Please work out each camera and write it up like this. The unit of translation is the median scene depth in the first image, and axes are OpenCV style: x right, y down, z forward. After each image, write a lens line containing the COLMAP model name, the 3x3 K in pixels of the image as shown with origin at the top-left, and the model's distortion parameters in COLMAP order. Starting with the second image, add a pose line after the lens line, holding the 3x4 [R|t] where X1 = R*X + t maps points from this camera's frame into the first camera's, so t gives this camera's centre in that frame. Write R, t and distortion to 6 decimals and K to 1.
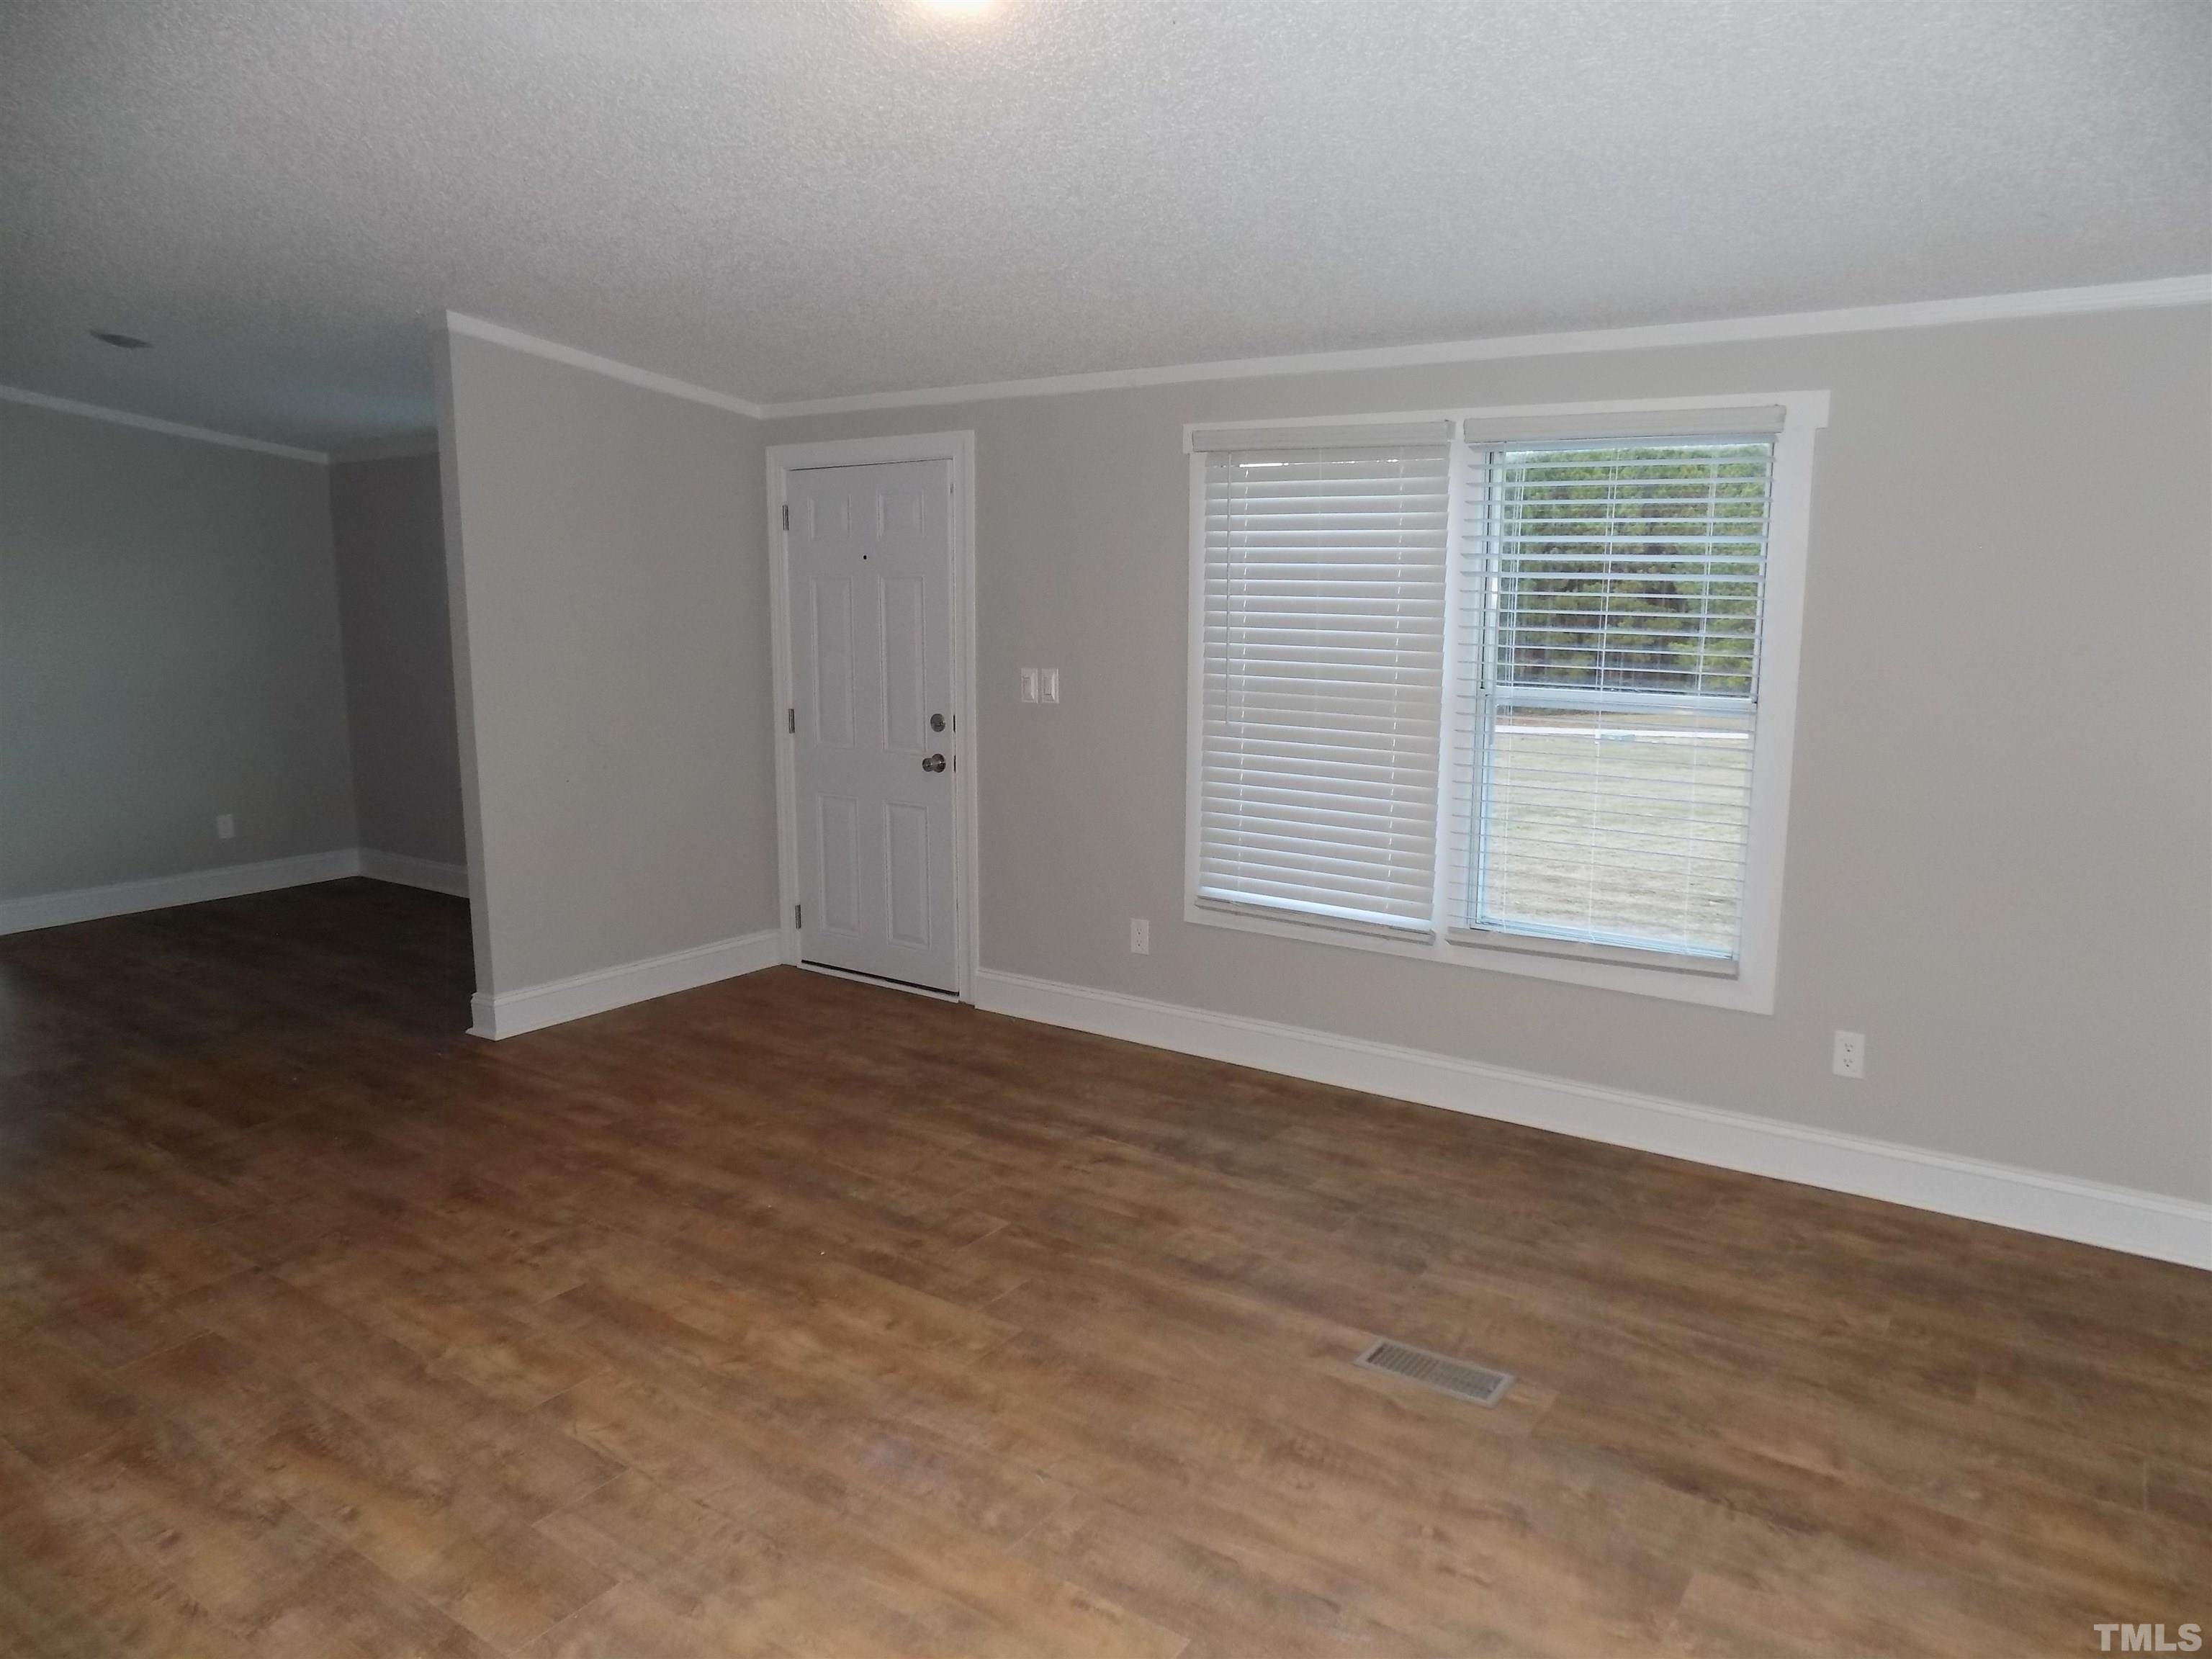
lens RADIAL K [[1492.9, 0, 1127.1], [0, 1492.9, 823.2], [0, 0, 1]] dist [-0.067318, 0.068691]
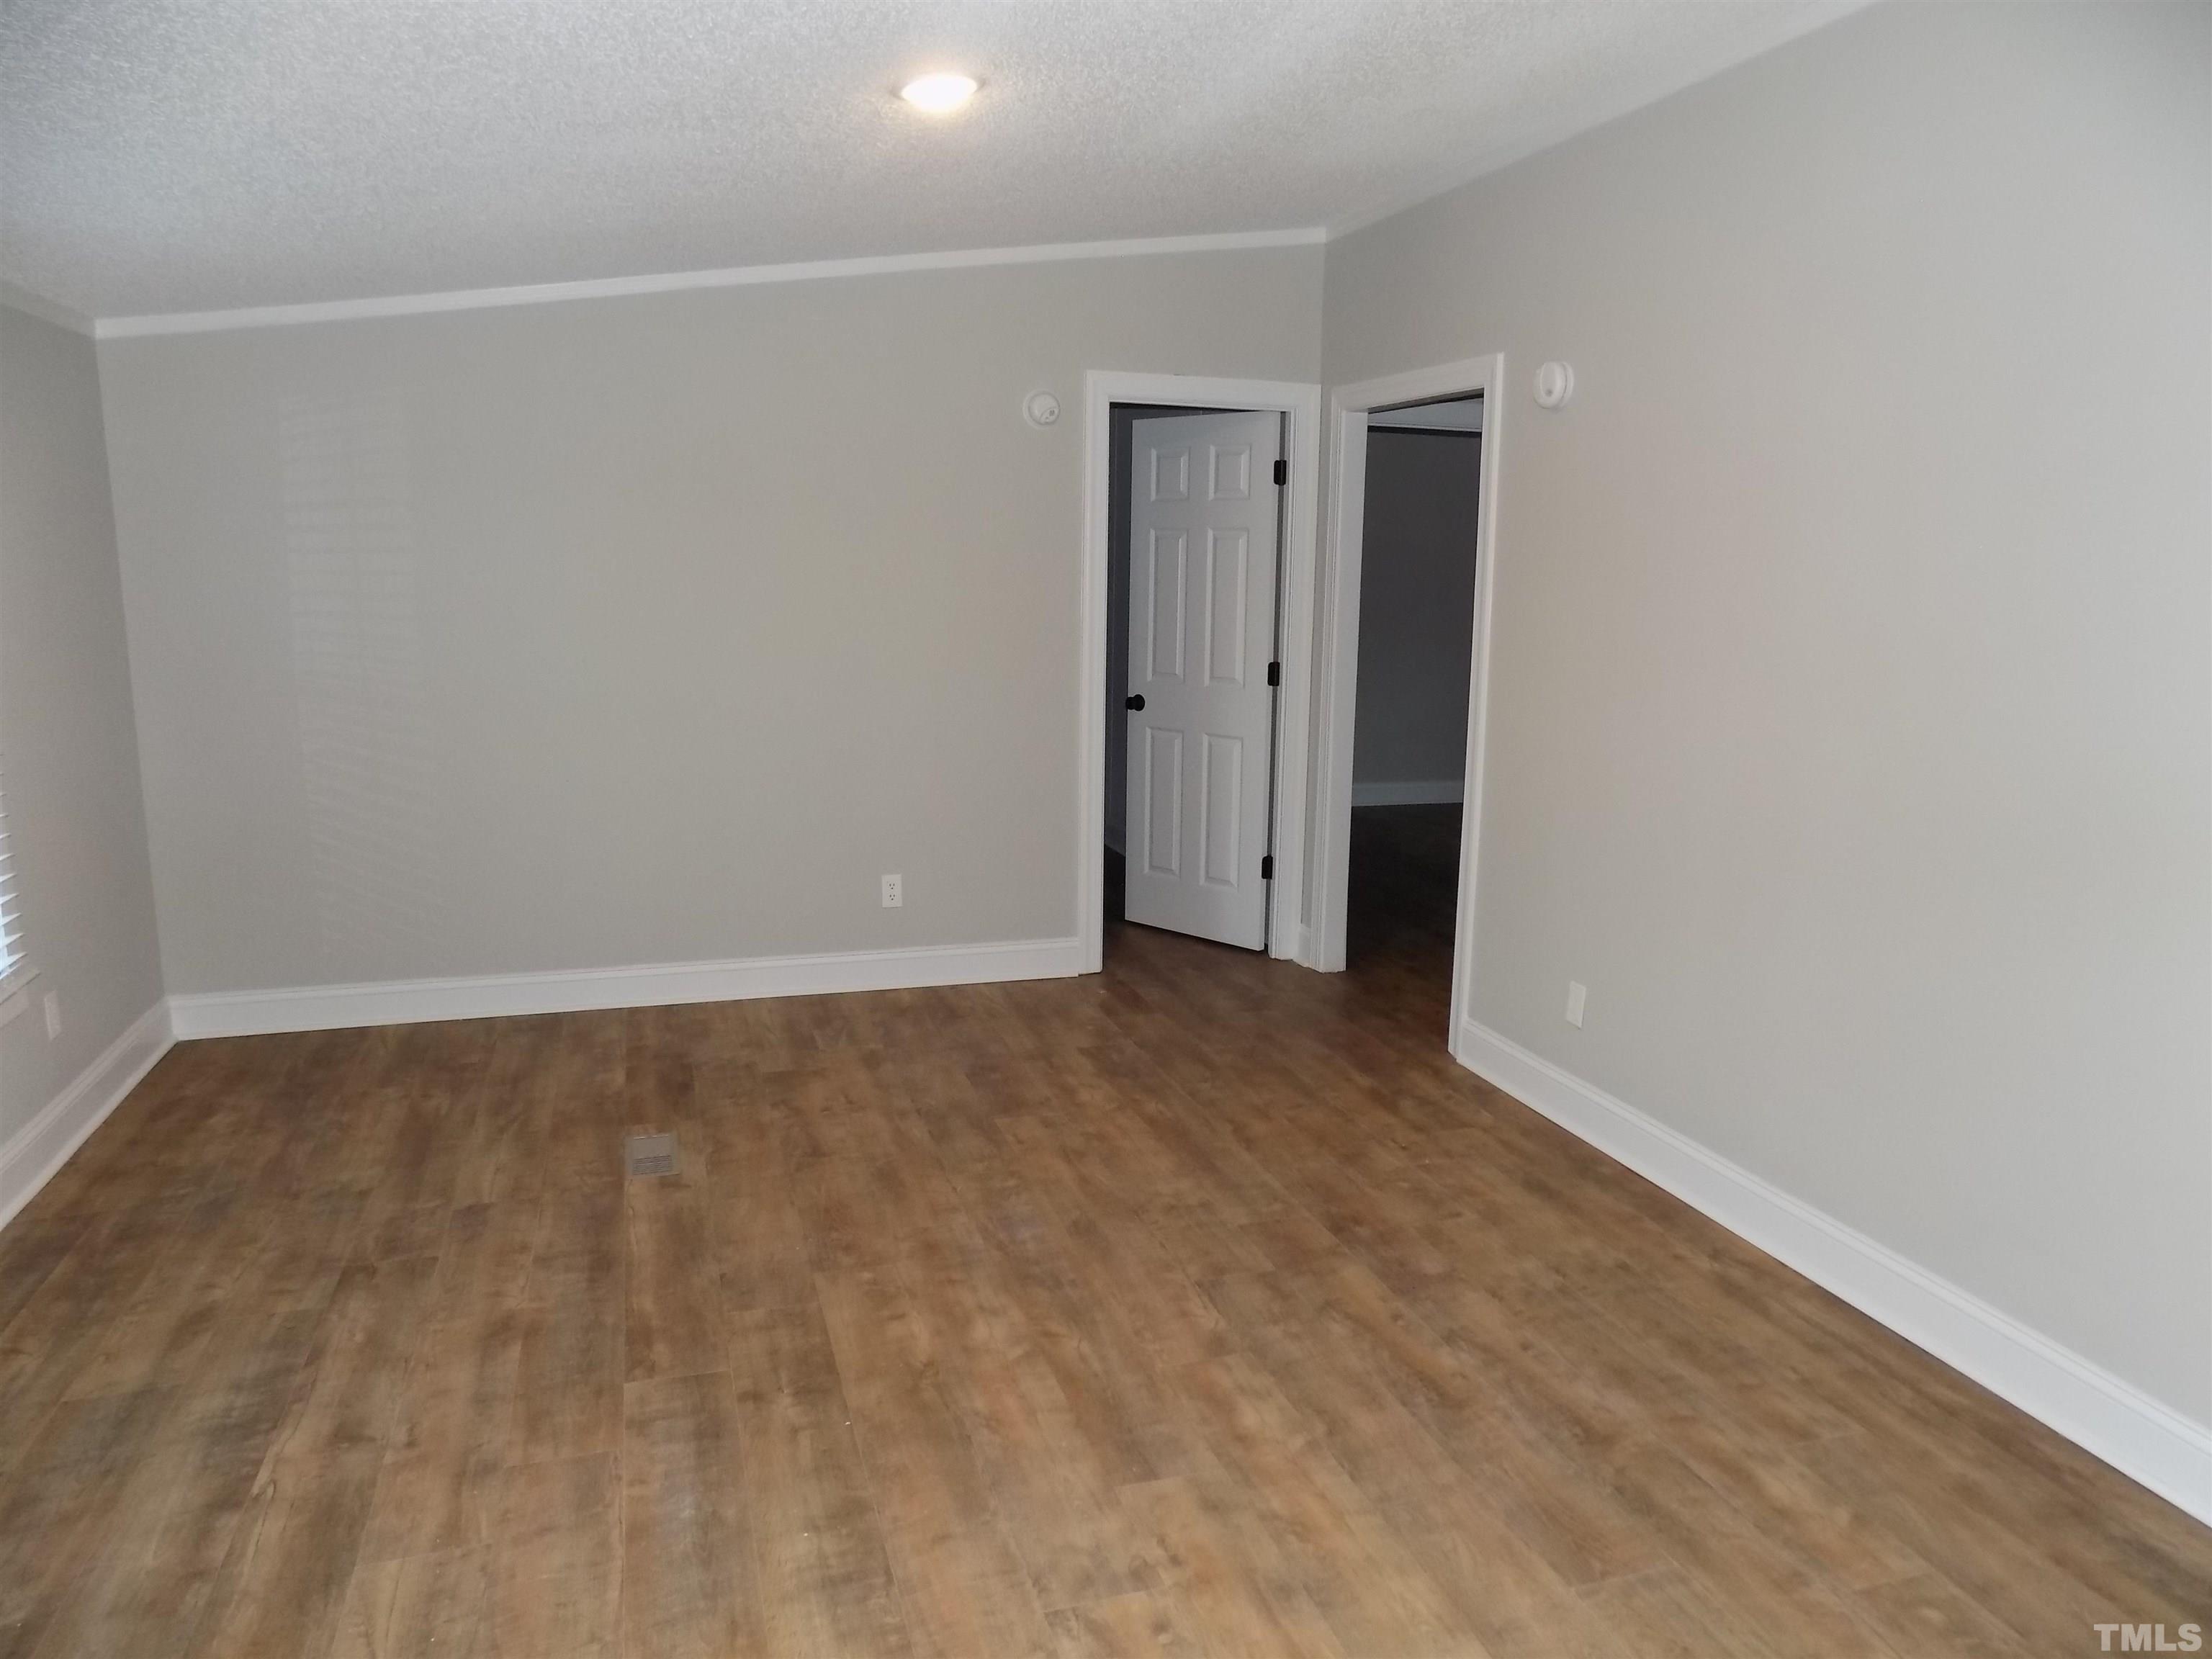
lens RADIAL K [[1492.9, 0, 1127.1], [0, 1492.9, 823.2], [0, 0, 1]] dist [-0.067318, 0.068691]
pose [[-0.797240, -0.119388, 0.591739, -0.843424], [0.080960, 0.950246, 0.300796, -0.263004], [-0.598209, 0.287714, -0.747908, 1.587687]]
